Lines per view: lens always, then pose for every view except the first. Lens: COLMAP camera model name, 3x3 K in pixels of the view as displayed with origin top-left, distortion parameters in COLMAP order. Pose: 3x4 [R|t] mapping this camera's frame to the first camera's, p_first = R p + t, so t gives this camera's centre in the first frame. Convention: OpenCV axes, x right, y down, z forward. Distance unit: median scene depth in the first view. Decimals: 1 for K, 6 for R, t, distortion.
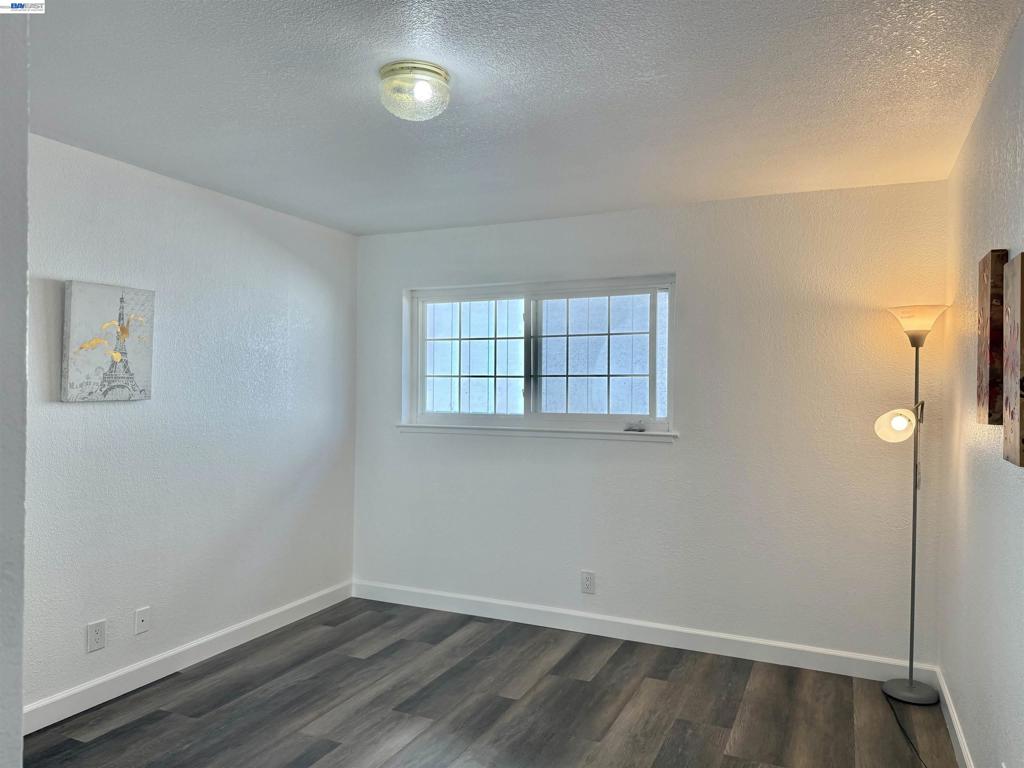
lens RADIAL K [[719.7, 0, 513.5], [0, 719.7, 387.2], [0, 0, 1]] dist [0.094265, -0.159665]
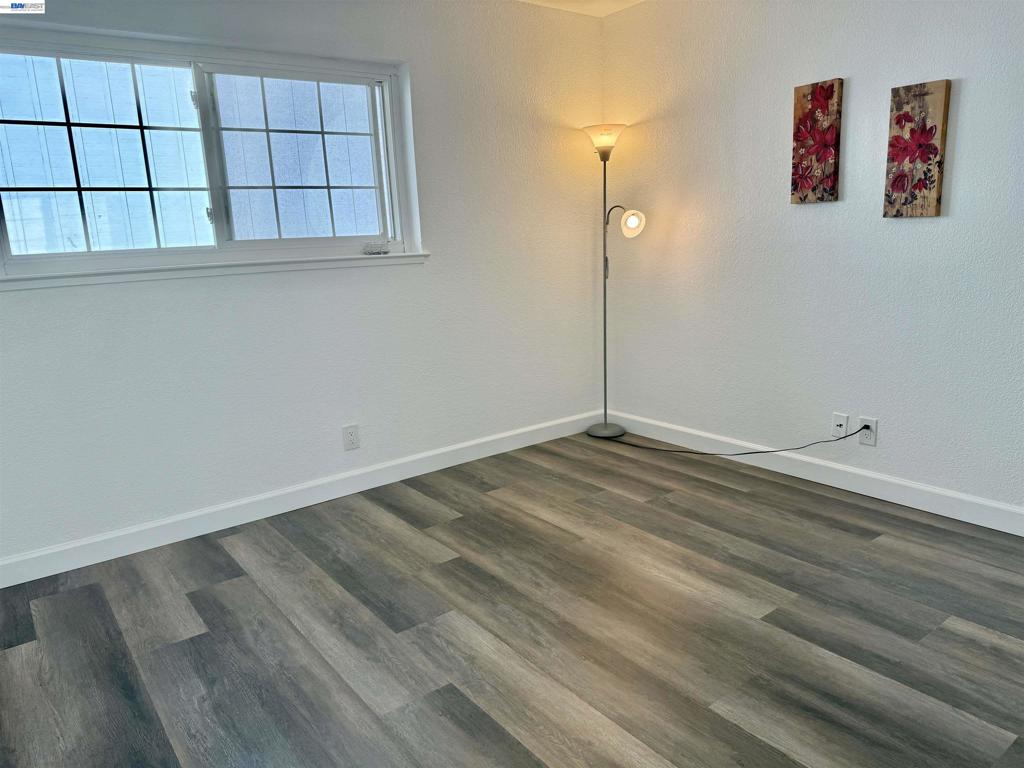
lens RADIAL K [[705.8, 0, 513.2], [0, 705.8, 397.9], [0, 0, 1]] dist [0.084711, -0.140977]
pose [[0.468391, -0.229275, 0.853254, -0.602479], [0.047050, 0.970845, 0.235044, 0.041098], [-0.882268, -0.069946, 0.465523, 0.514956]]
